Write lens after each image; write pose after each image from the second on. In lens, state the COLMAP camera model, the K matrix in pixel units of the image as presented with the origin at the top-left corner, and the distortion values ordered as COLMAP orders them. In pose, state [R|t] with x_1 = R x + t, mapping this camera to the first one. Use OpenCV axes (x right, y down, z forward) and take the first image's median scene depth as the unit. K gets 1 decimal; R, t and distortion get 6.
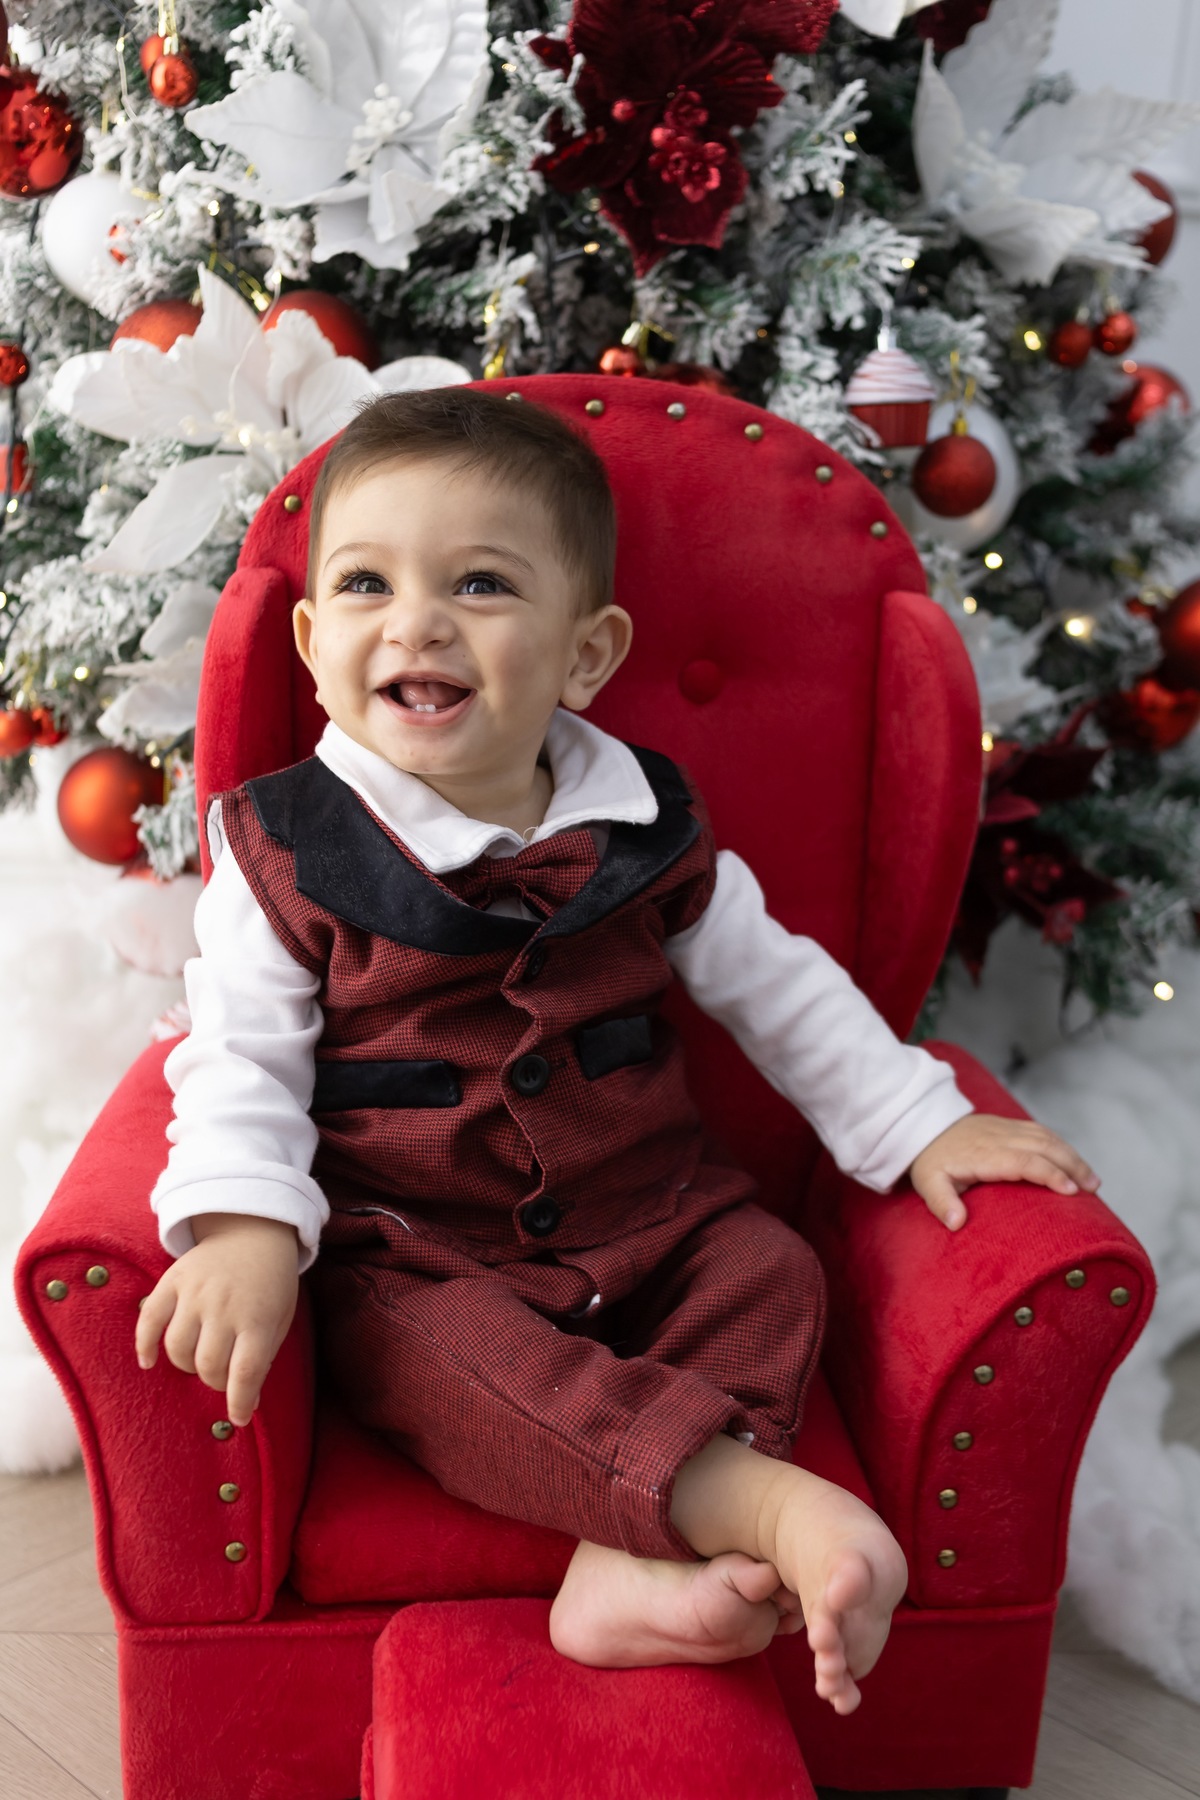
lens RADIAL K [[2023.3, 0, 601.6], [0, 2023.3, 903.3], [0, 0, 1]] dist [0.011057, -0.002576]
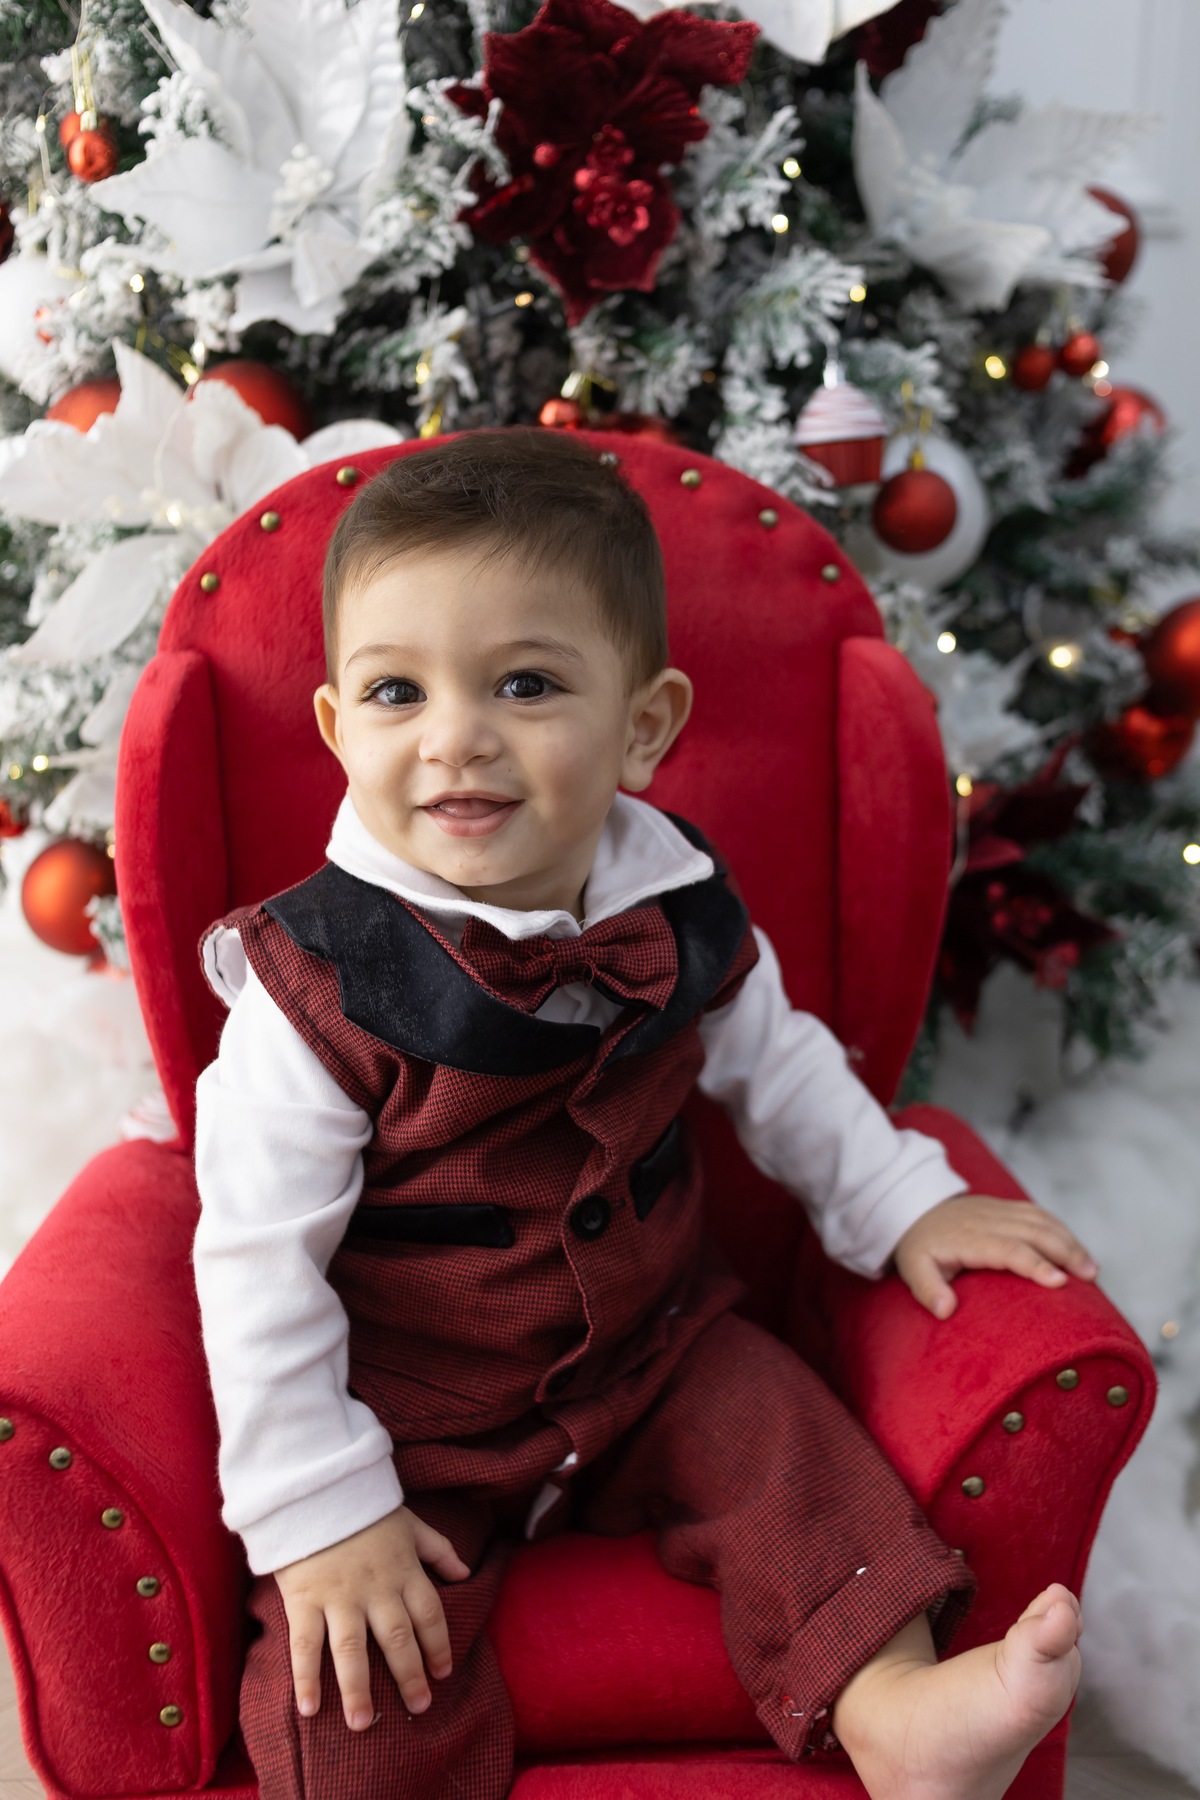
lens RADIAL K [[1911.9, 0, 594.7], [0, 1911.9, 904.7], [0, 0, 1]] dist [0.005133, 0.001443]
pose [[0.998115, -0.051427, -0.033482, 0.043881], [0.051025, 0.998616, -0.012761, -0.021229], [0.034092, 0.011028, 0.999358, 0.090640]]
